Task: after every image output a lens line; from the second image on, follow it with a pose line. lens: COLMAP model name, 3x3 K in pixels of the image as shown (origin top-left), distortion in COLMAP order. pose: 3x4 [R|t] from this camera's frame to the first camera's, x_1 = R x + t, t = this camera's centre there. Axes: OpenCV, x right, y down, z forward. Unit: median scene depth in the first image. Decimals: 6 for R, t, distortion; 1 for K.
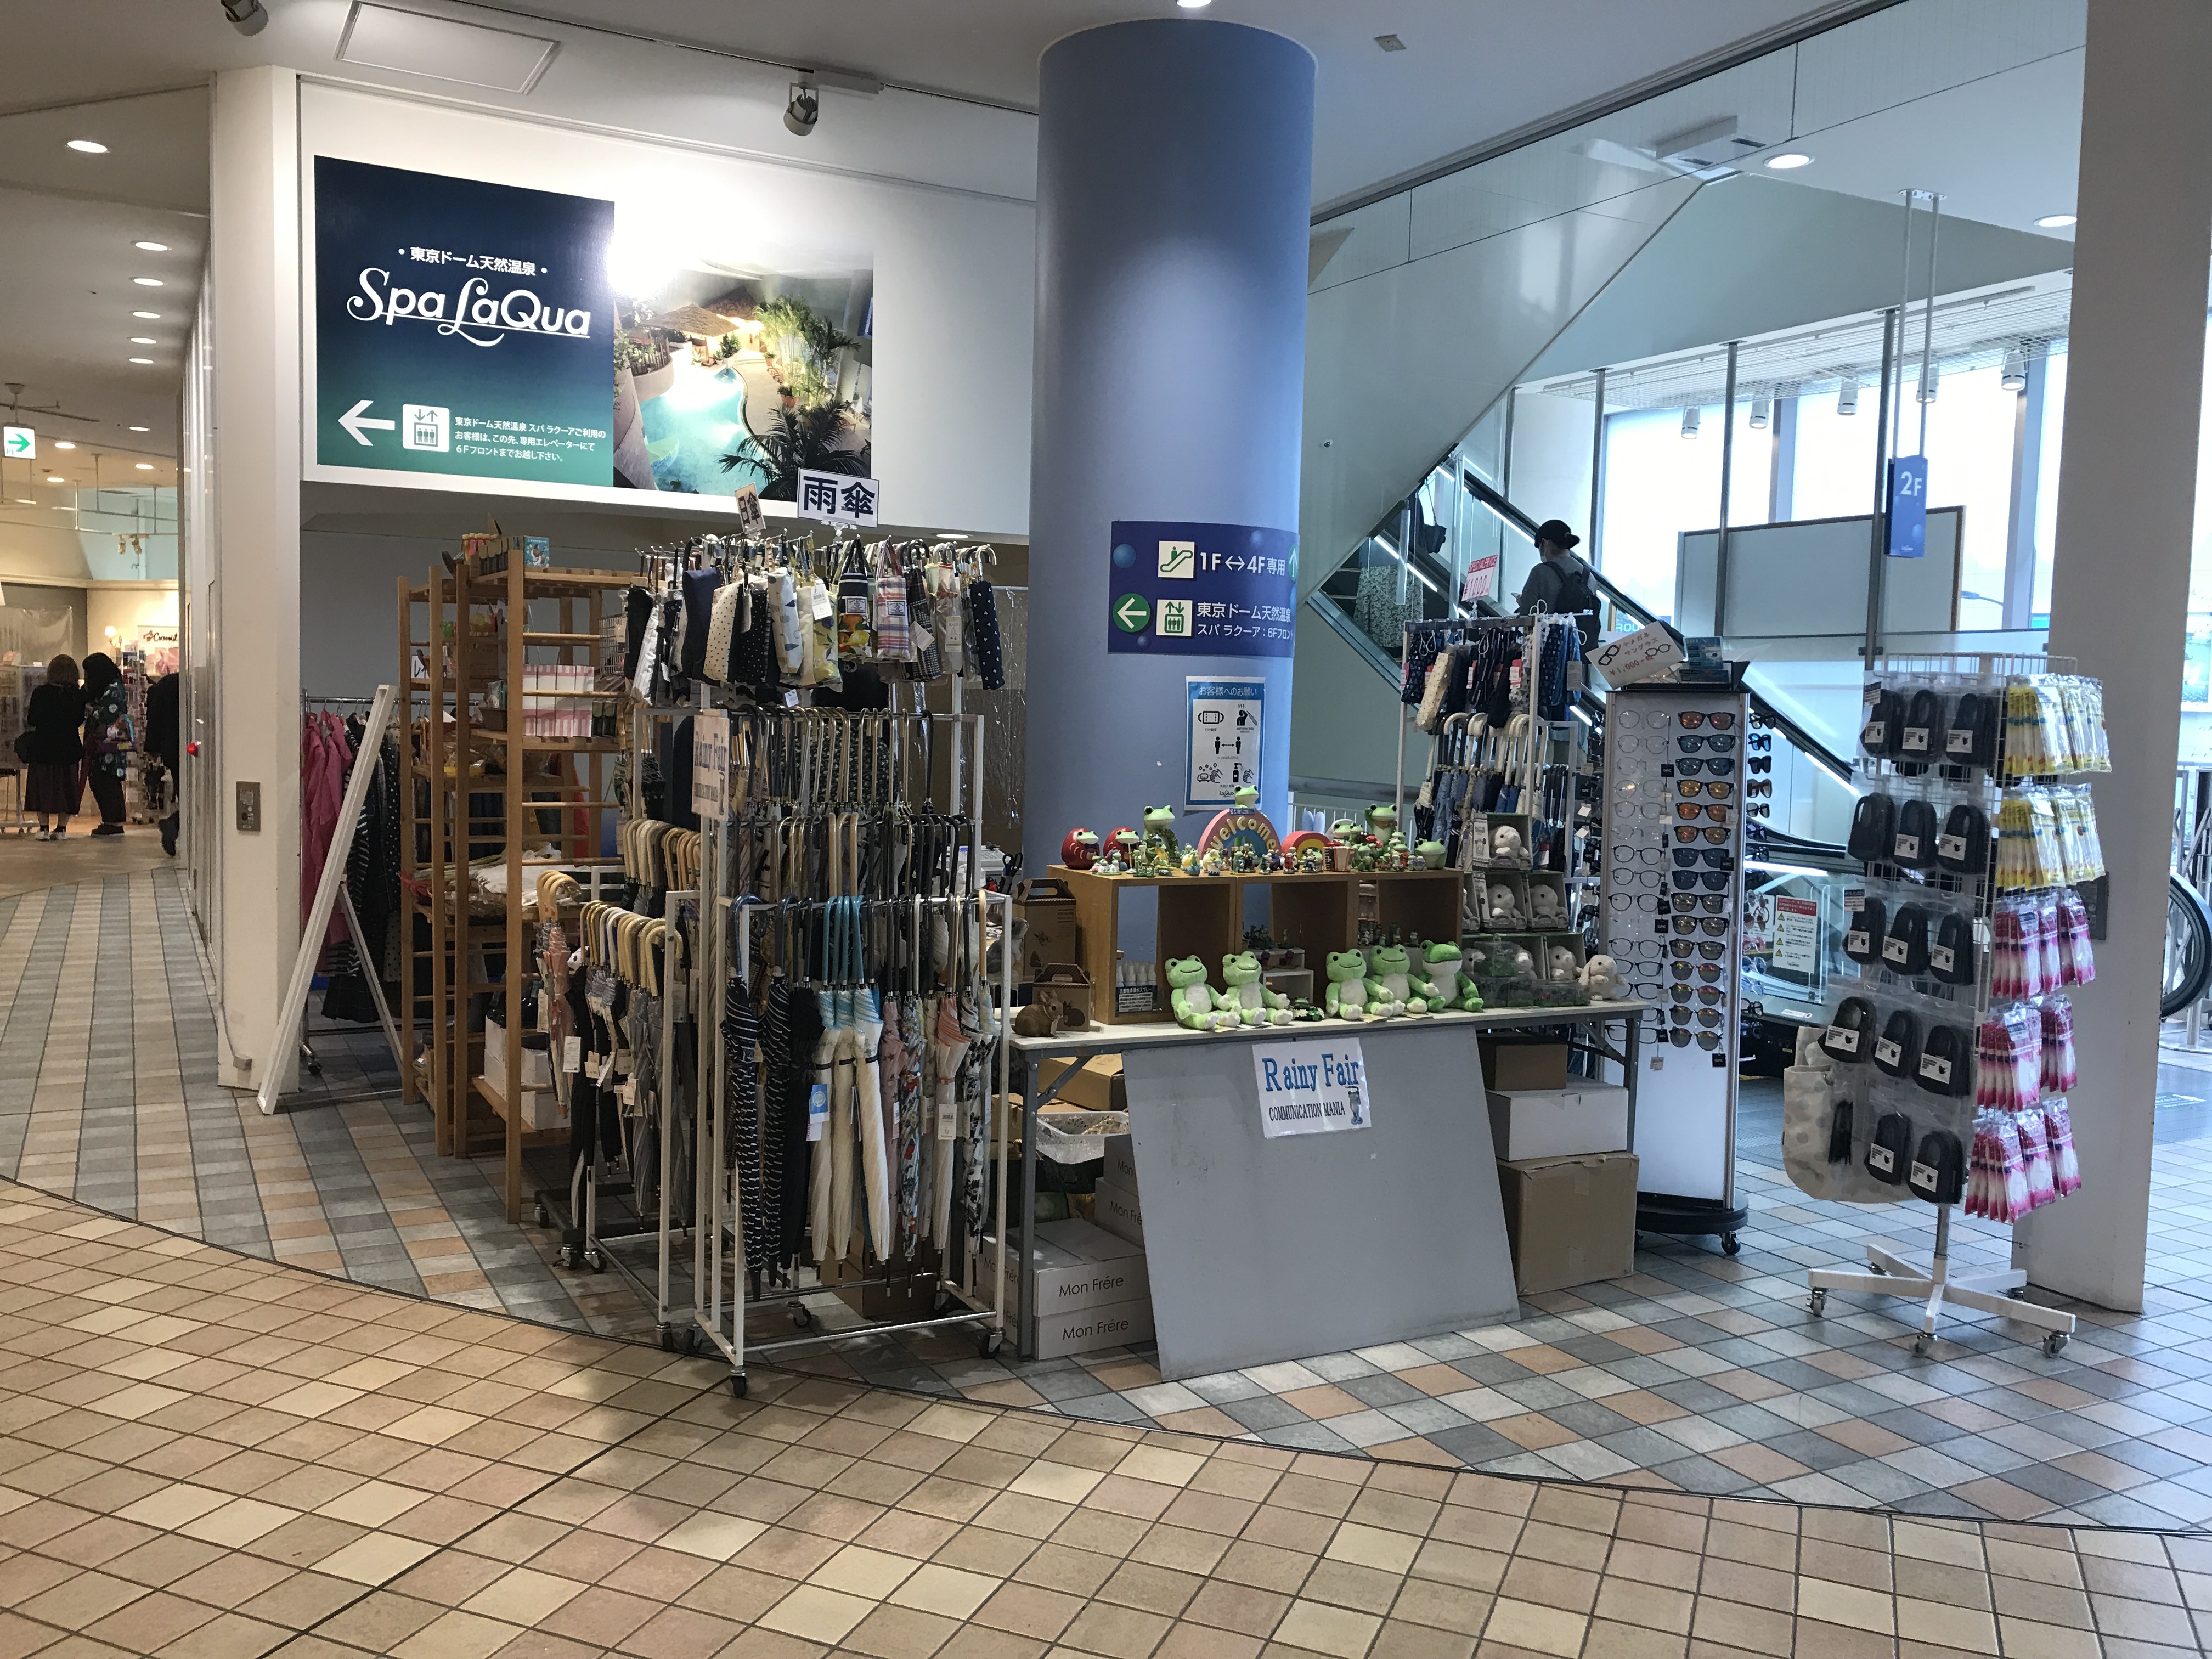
lens RADIAL K [[1783.4, 0, 1093.4], [0, 1783.4, 823.7], [0, 0, 1]] dist [0.002336, 0.030328]
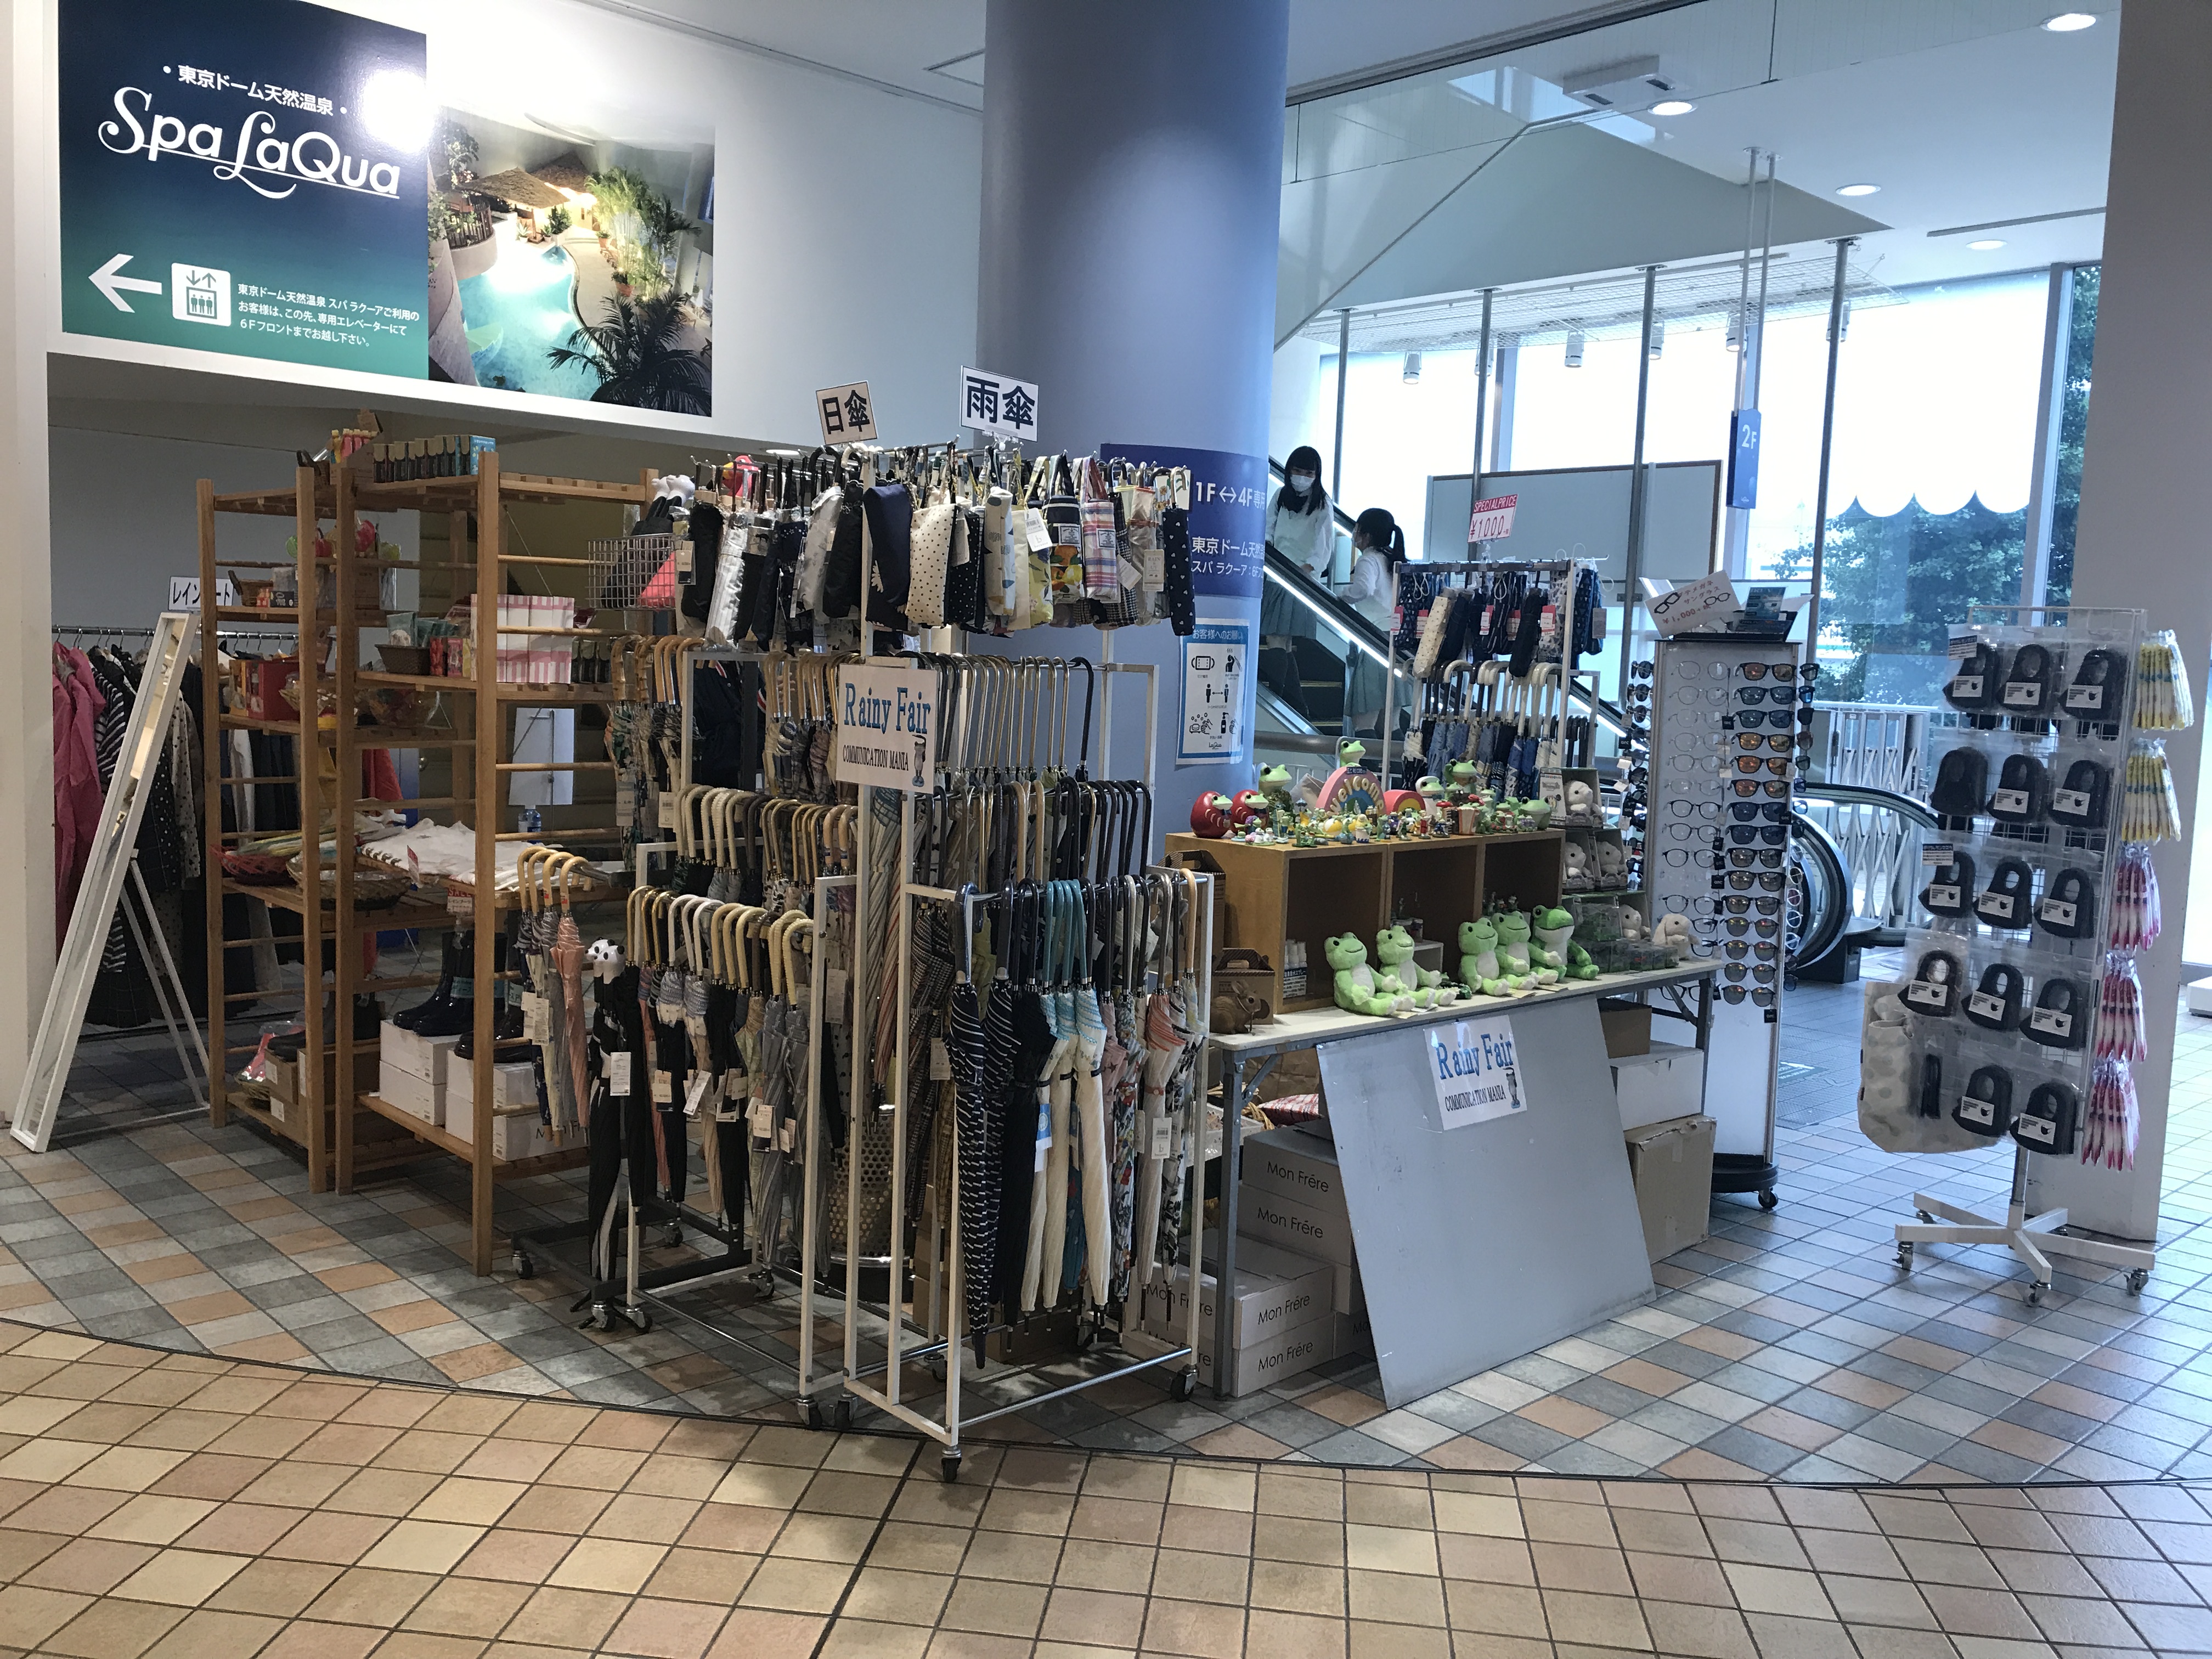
lens RADIAL K [[1783.4, 0, 1077.2], [0, 1783.4, 817.0], [0, 0, 1]] dist [0.002336, 0.030328]
pose [[0.967170, -0.014952, 0.253691, -0.271649], [0.006143, 0.999352, 0.035480, -0.015220], [-0.254057, -0.032756, 0.966635, 0.145090]]
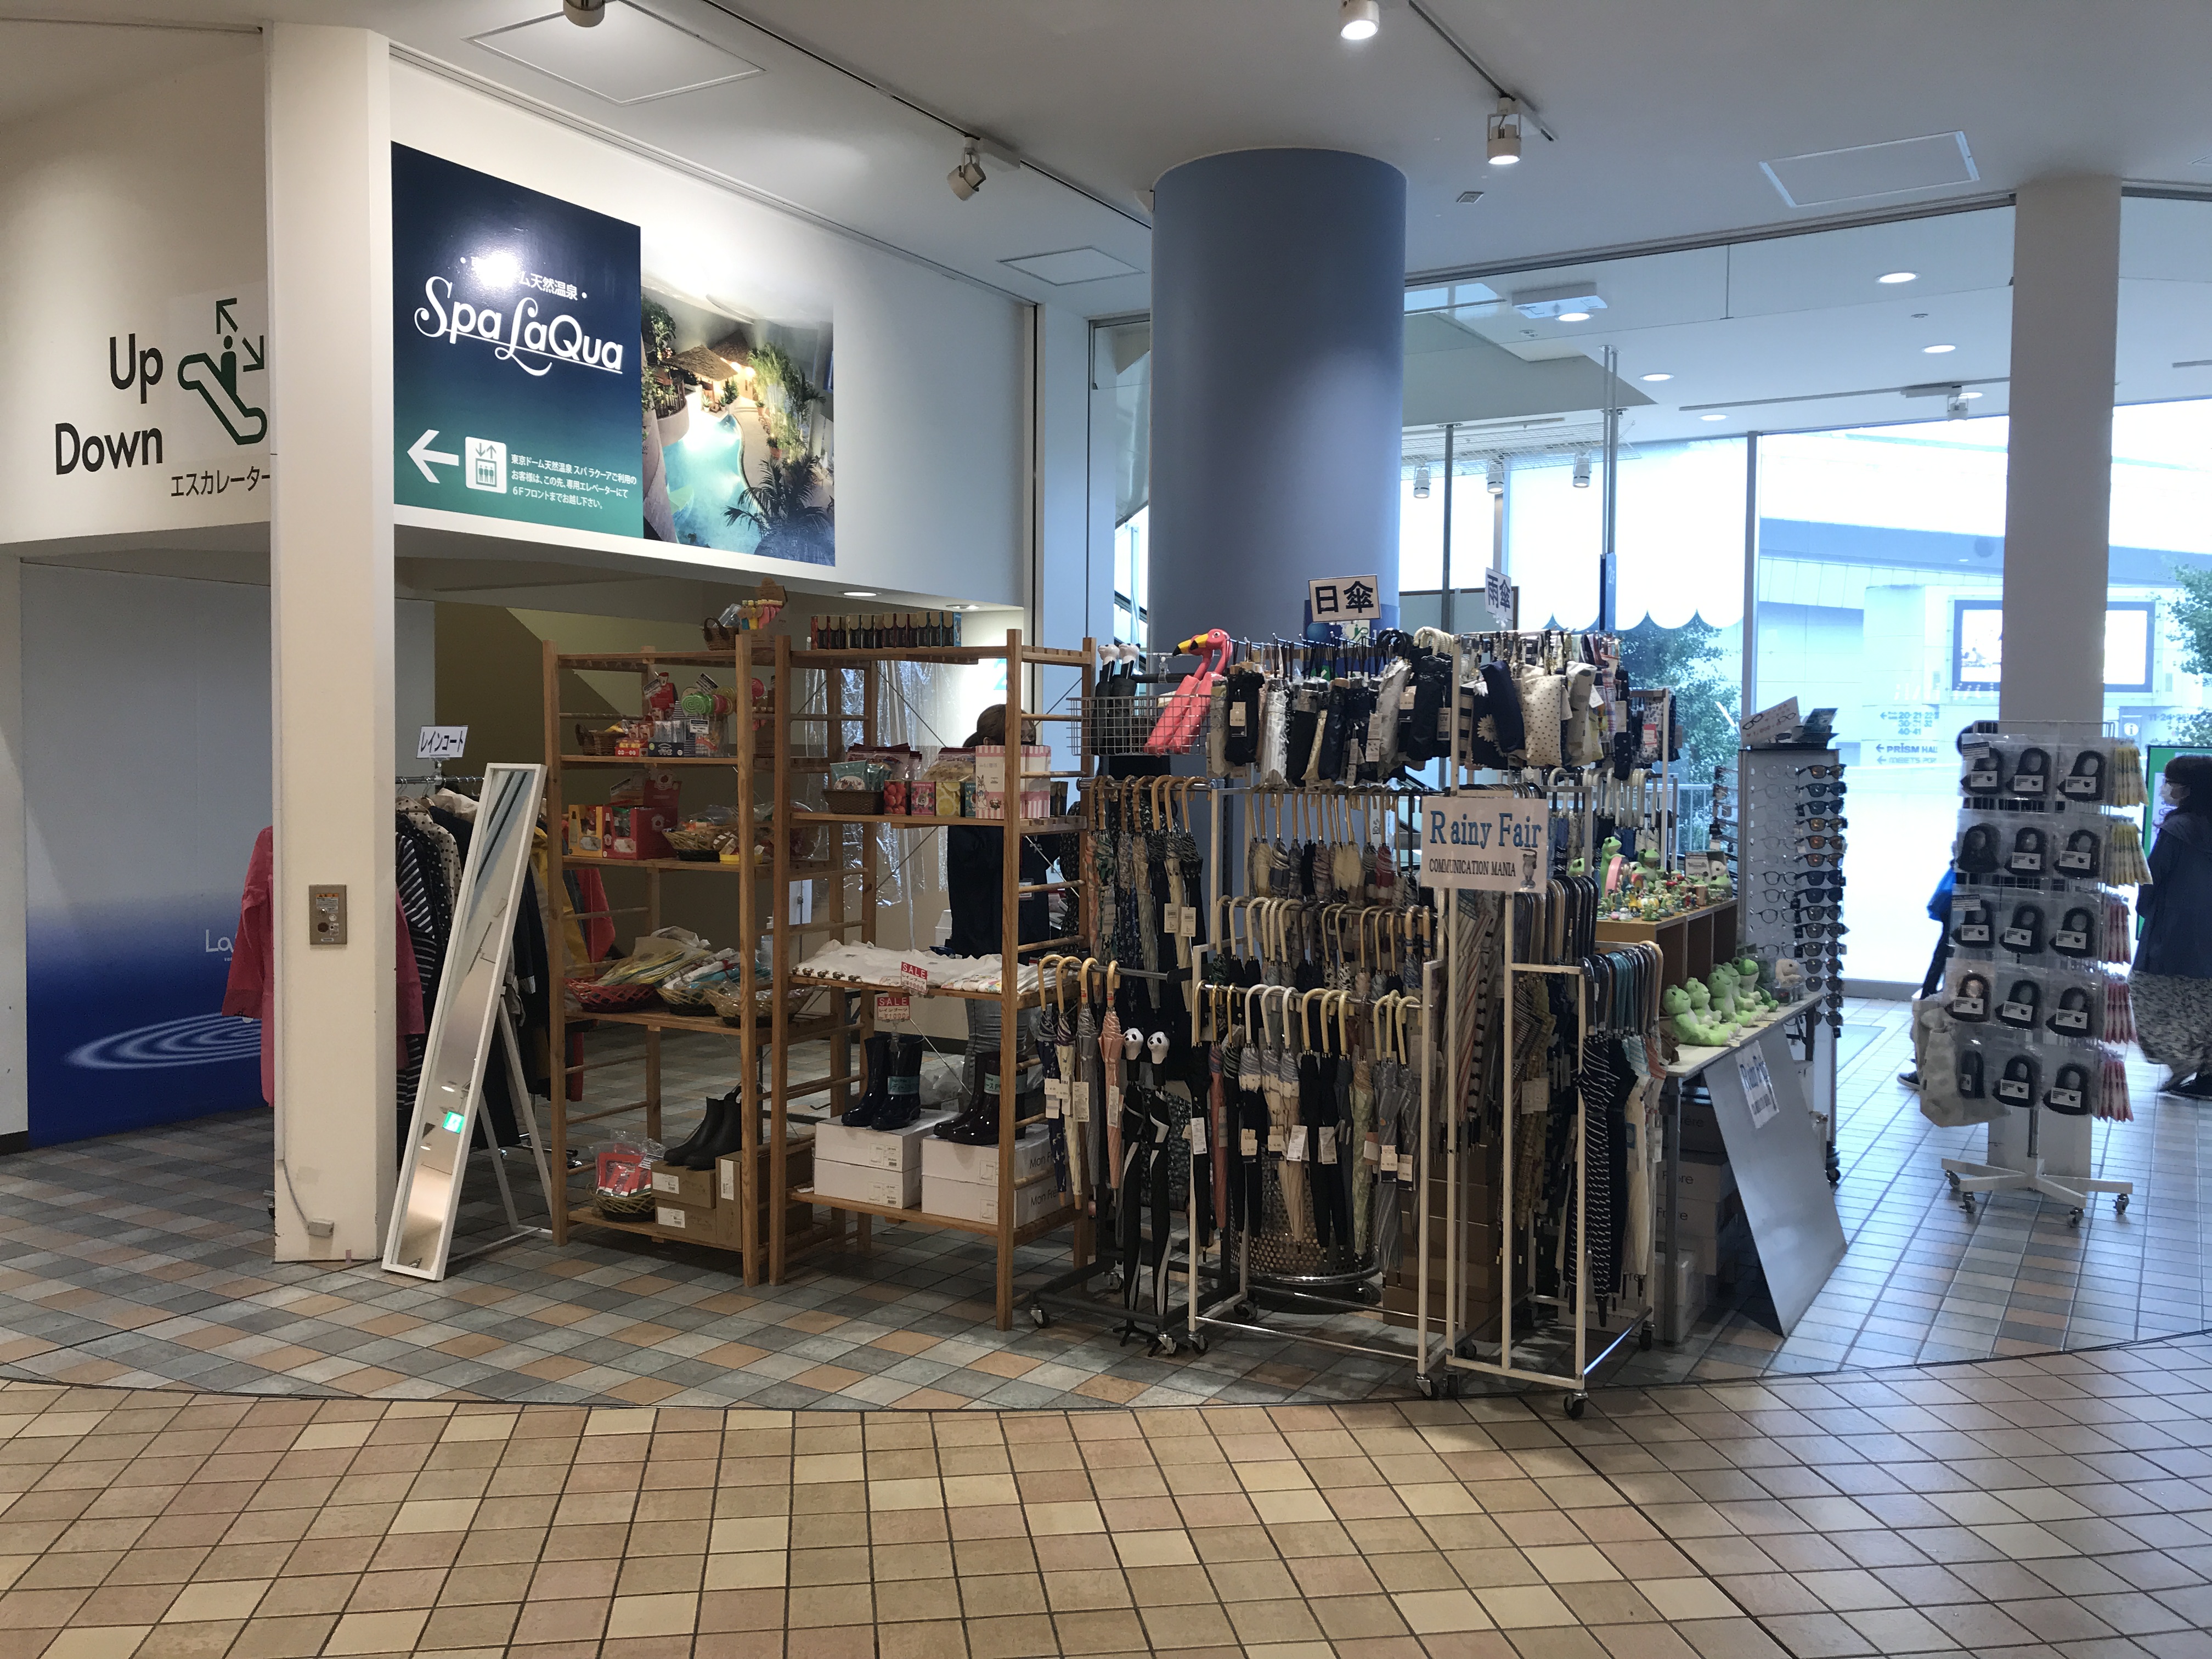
lens RADIAL K [[1783.4, 0, 1065.5], [0, 1783.4, 823.2], [0, 0, 1]] dist [0.002336, 0.030328]
pose [[0.862823, -0.040318, 0.503896, -0.784129], [0.048890, 0.998797, -0.003797, -0.042282], [-0.503137, 0.027912, 0.863756, 0.157245]]
